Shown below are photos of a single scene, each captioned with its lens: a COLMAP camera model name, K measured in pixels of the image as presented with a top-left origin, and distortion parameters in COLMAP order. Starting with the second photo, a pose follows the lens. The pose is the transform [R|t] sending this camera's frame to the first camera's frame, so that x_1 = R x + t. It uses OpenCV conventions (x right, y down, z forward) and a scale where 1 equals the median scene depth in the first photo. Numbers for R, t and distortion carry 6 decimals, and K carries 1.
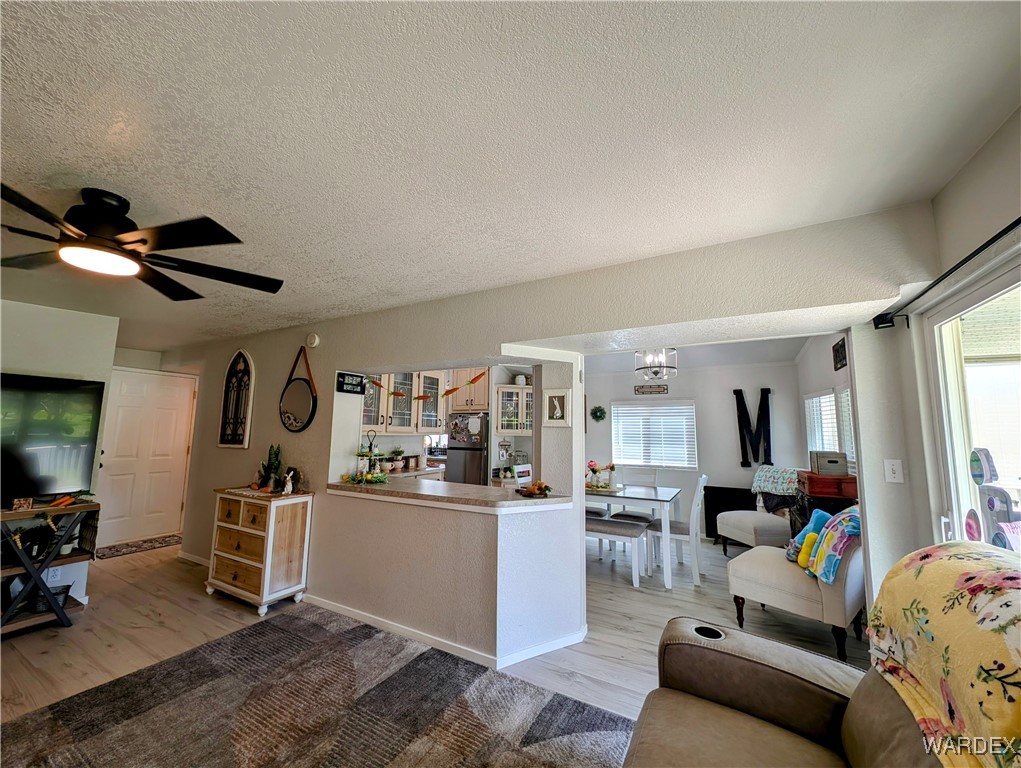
lens RADIAL K [[386.6, 0, 508.0], [0, 386.6, 384.8], [0, 0, 1]] dist [-0.000234, -0.004218]
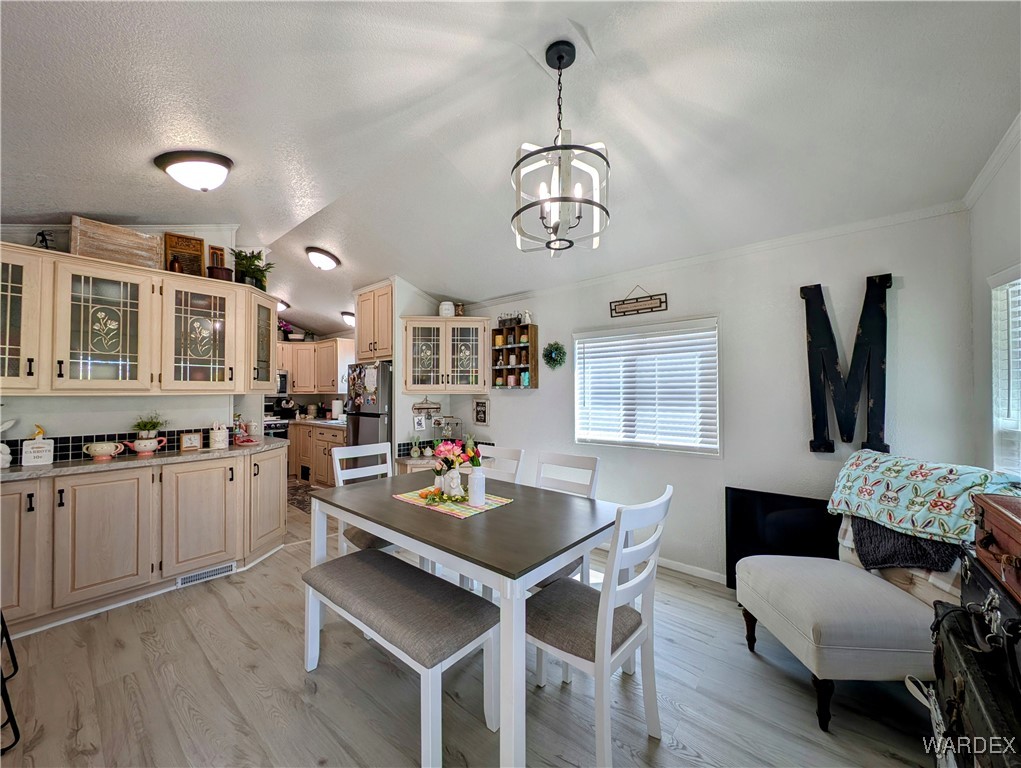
lens RADIAL K [[382.9, 0, 514.0], [0, 382.9, 387.3], [0, 0, 1]] dist [0.001613, -0.004159]
pose [[0.982450, -0.019202, -0.185537, 0.397420], [0.039153, 0.993756, 0.104476, 0.084175], [0.182373, -0.109907, 0.977067, 0.573841]]
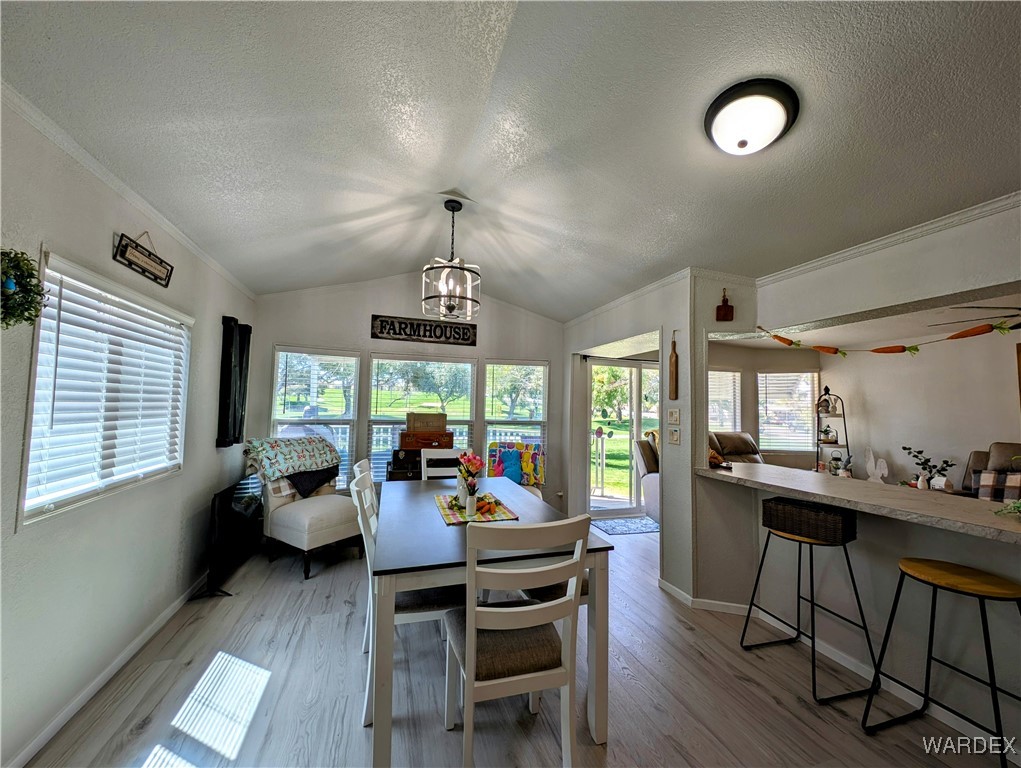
lens RADIAL K [[382.9, 0, 514.0], [0, 382.9, 387.3], [0, 0, 1]] dist [0.001613, -0.004159]
pose [[-0.738012, 0.002019, 0.674785, -0.140114], [-0.113321, 0.985423, -0.126887, 0.171859], [-0.665205, -0.170111, -0.727025, 1.352431]]
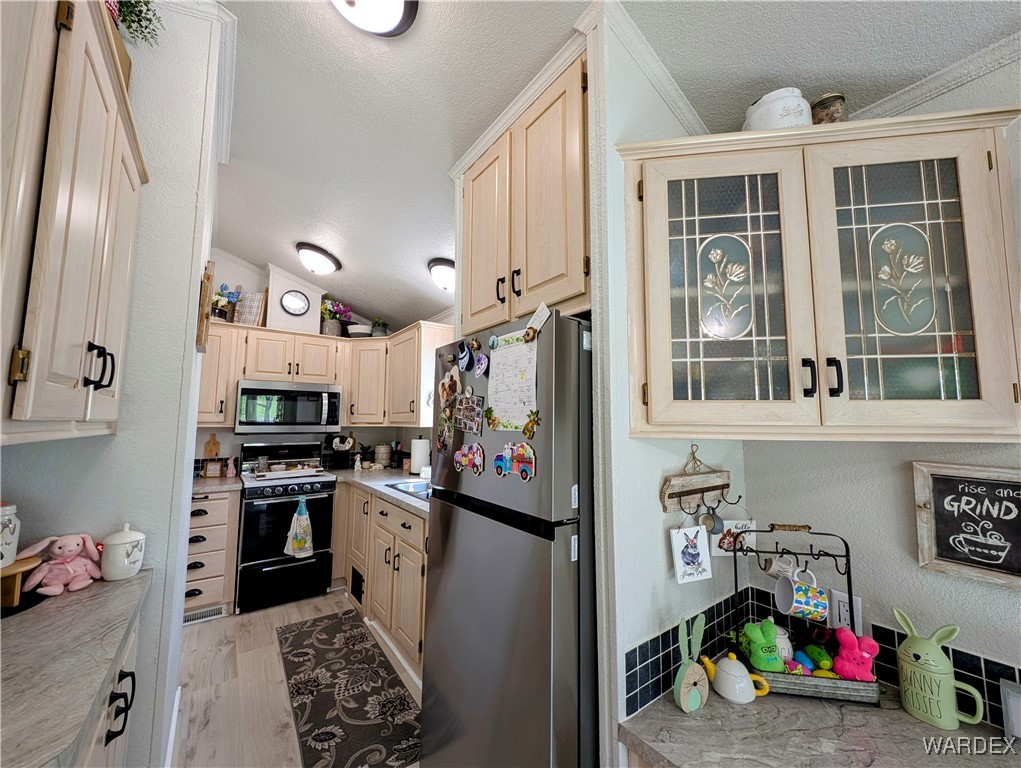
lens RADIAL K [[382.9, 0, 514.0], [0, 382.9, 387.3], [0, 0, 1]] dist [0.001613, -0.004159]
pose [[0.916512, -0.047373, -0.397192, -0.021247], [0.058306, 0.998179, 0.015489, 0.148691], [0.395735, -0.037354, 0.917605, 1.200153]]
